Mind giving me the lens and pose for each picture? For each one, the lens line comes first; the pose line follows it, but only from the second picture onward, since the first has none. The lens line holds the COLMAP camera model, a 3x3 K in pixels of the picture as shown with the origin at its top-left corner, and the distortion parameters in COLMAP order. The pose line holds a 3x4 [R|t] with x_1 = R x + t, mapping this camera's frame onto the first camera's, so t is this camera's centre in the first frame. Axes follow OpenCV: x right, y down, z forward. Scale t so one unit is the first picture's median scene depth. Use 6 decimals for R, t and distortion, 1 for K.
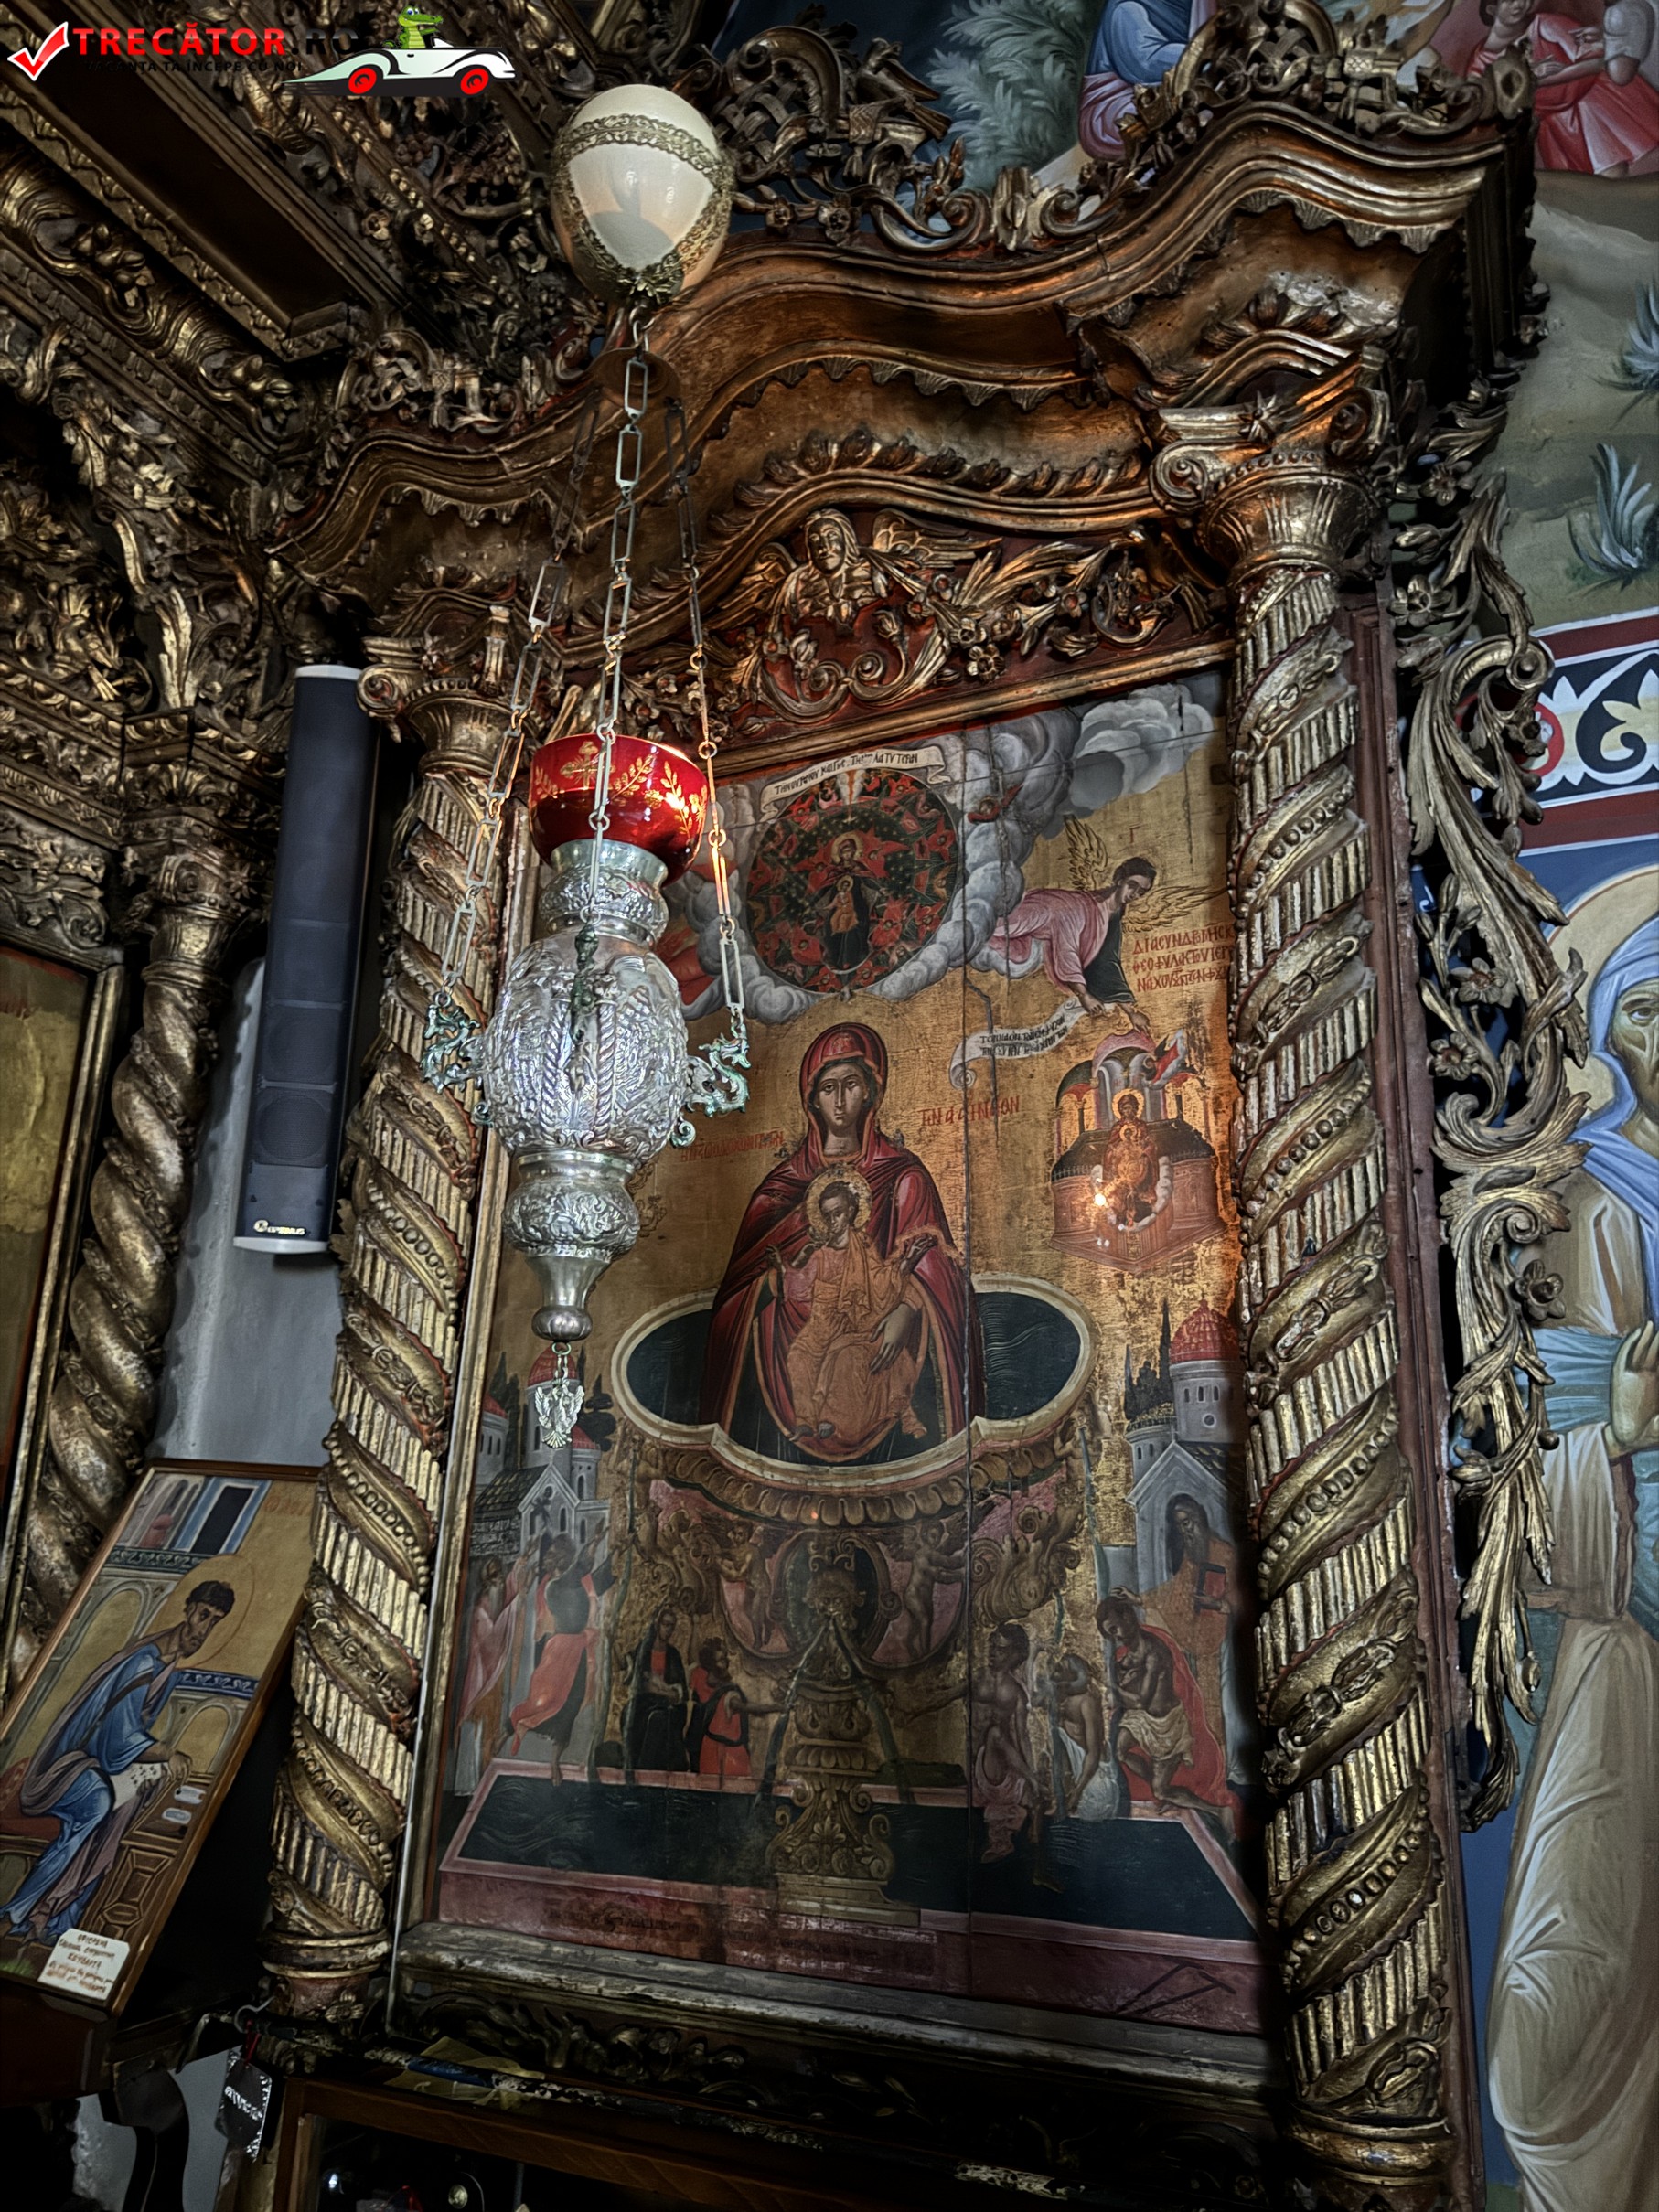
lens RADIAL K [[1530.6, 0, 829.5], [0, 1530.6, 1106.0], [0, 0, 1]] dist [0.119775, -0.136275]
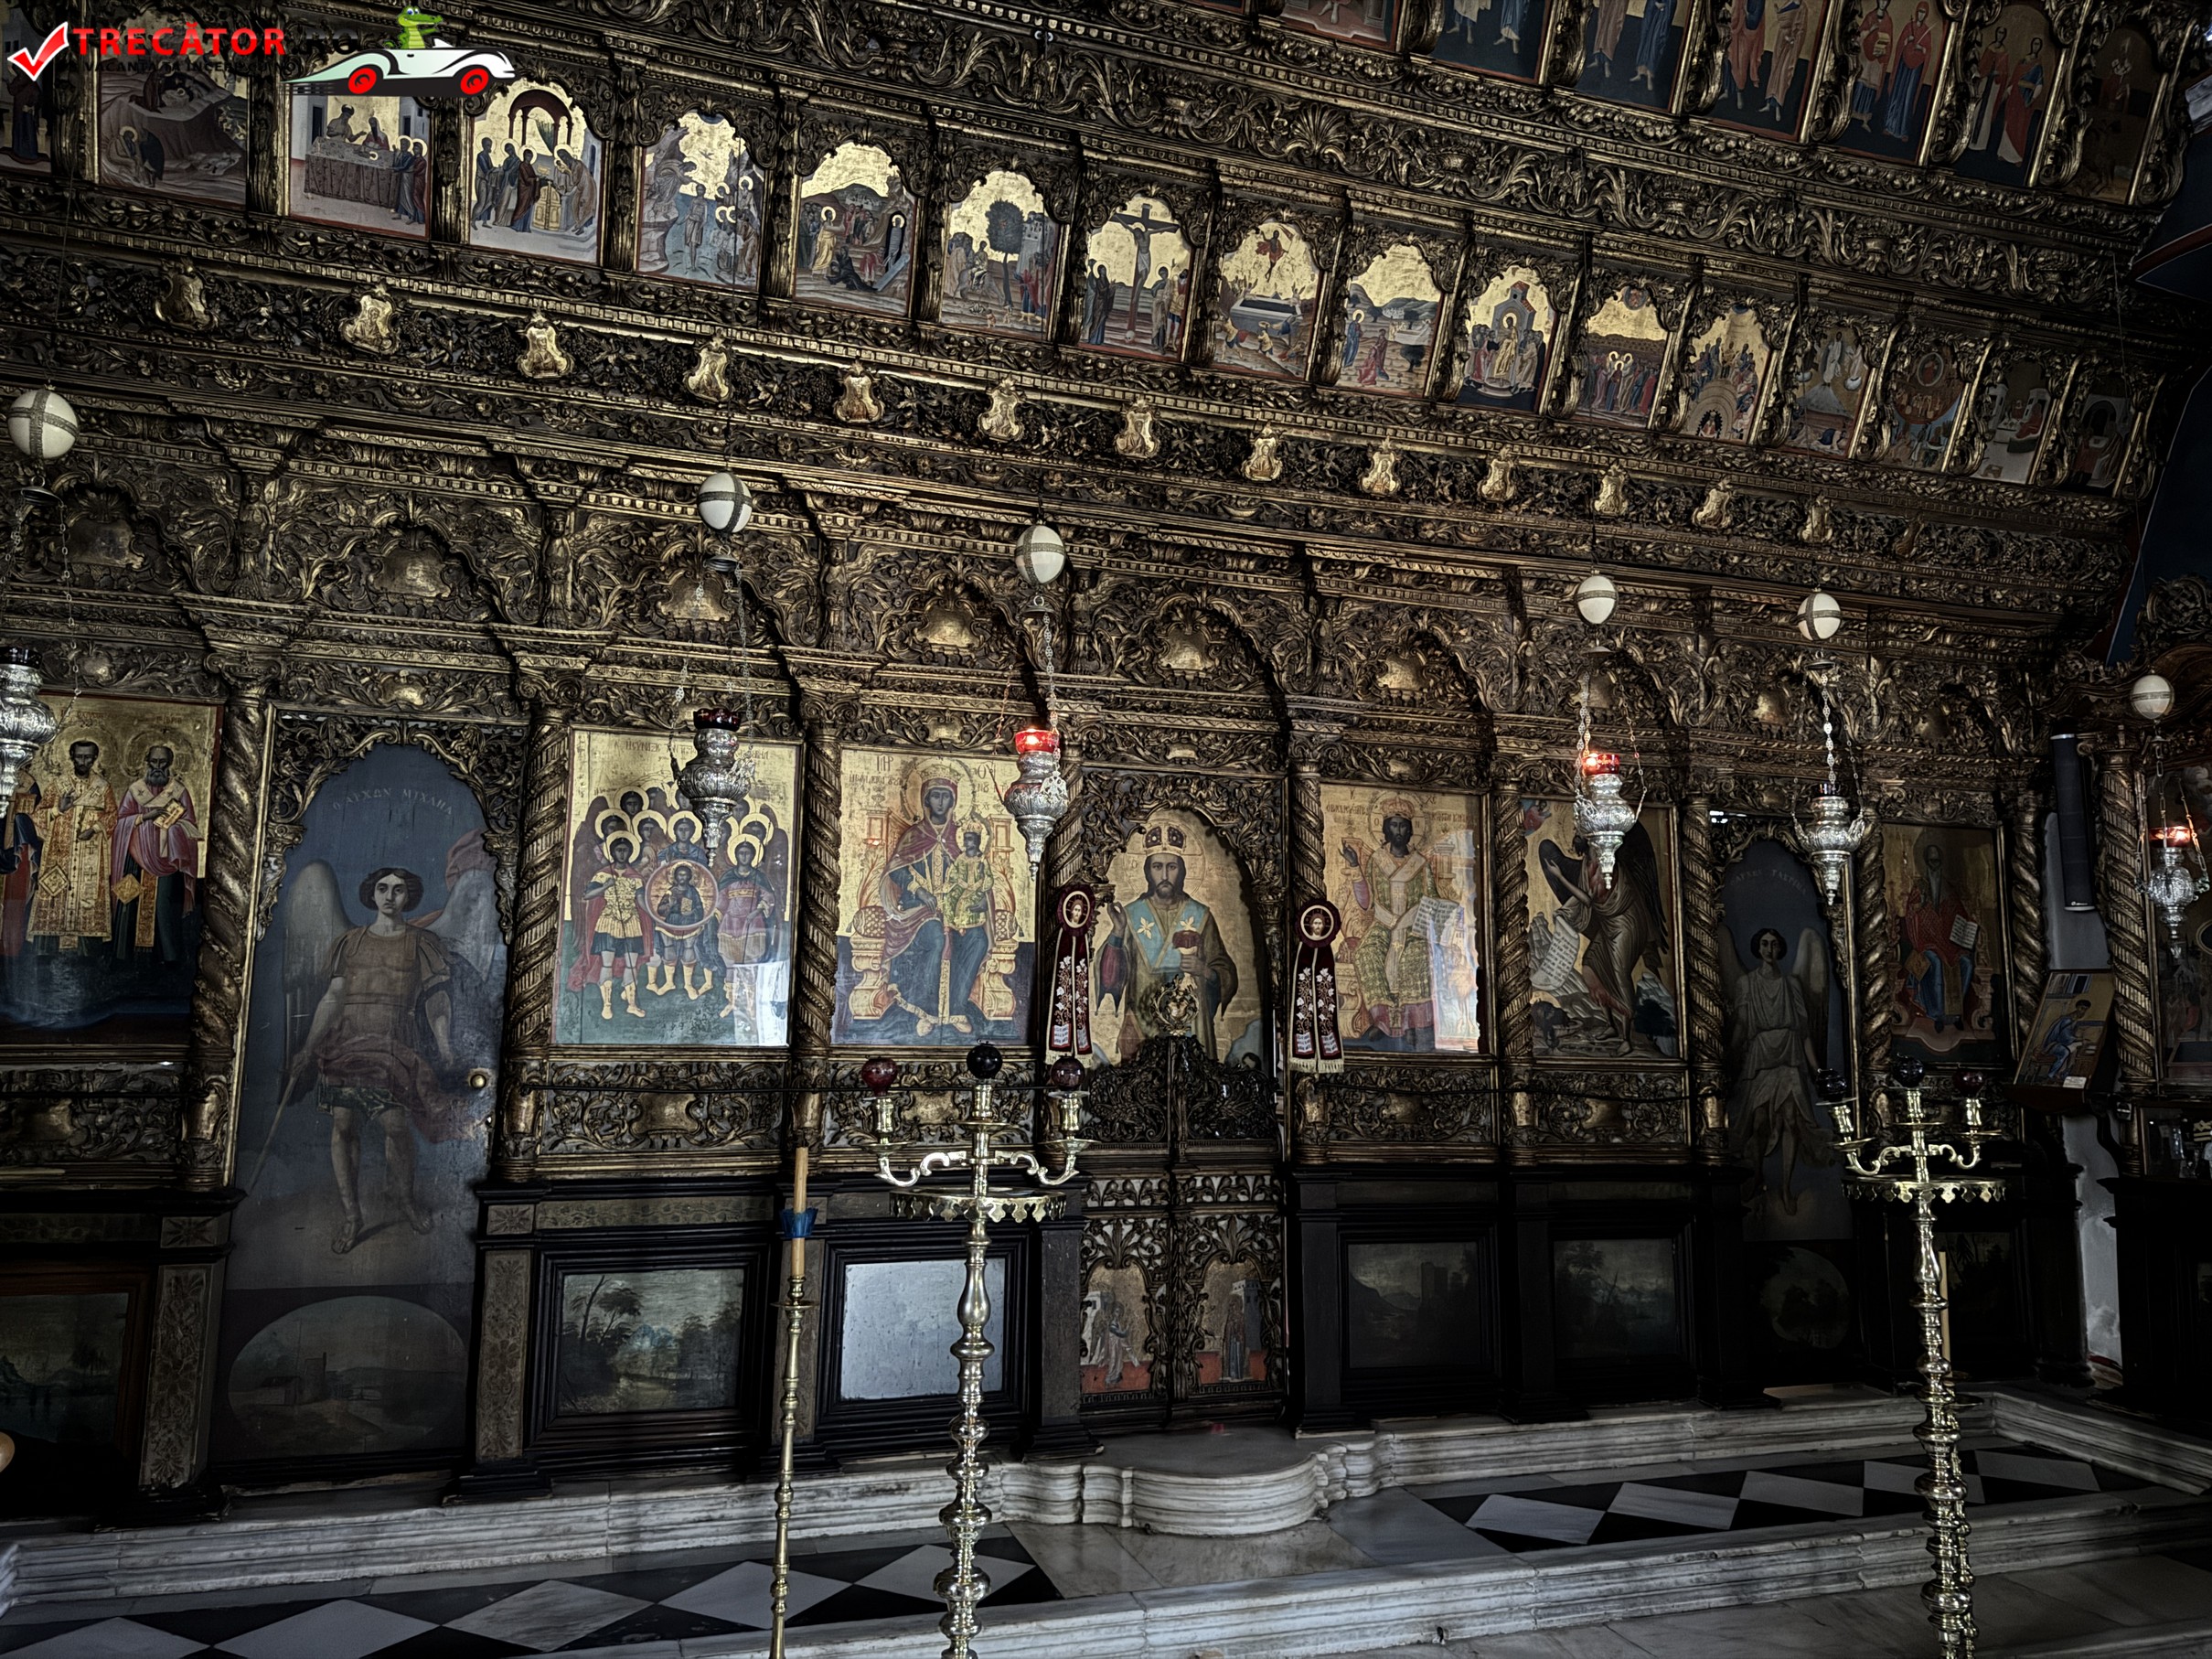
lens RADIAL K [[1567.8, 0, 1106.0], [0, 1567.8, 829.5], [0, 0, 1]] dist [0.069531, -0.099496]
pose [[0.705470, -0.128212, -0.697046, 0.624480], [0.207108, 0.977866, 0.029746, -0.658490], [0.677804, -0.165349, 0.716409, -3.083031]]
